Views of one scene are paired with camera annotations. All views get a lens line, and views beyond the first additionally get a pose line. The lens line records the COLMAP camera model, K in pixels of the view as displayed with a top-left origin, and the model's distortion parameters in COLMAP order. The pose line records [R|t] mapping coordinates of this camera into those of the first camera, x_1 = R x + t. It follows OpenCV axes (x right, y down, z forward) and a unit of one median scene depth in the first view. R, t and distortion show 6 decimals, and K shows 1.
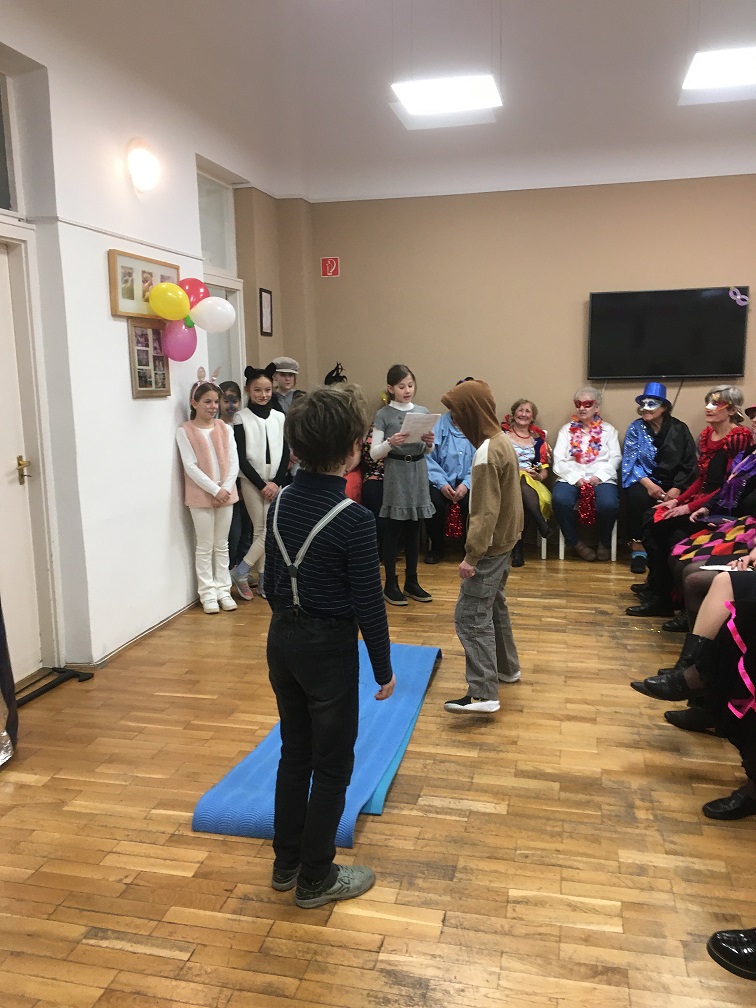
lens RADIAL K [[843.8, 0, 378.0], [0, 843.8, 504.0], [0, 0, 1]] dist [0.042614, -0.050143]
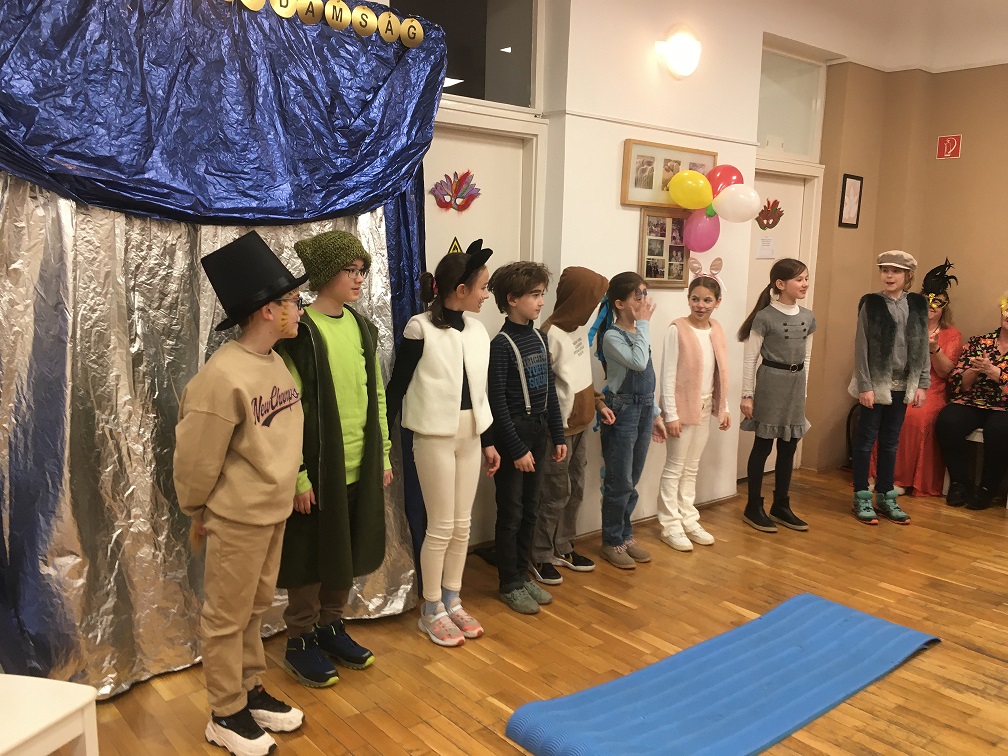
lens RADIAL K [[847.3, 0, 522.9], [0, 847.3, 378.4], [0, 0, 1]] dist [0.032090, -0.016710]
pose [[0.798529, 0.119009, -0.590075, 0.196415], [-0.132183, 0.991003, 0.020992, -0.022323], [0.587264, 0.061235, 0.807076, 0.123644]]
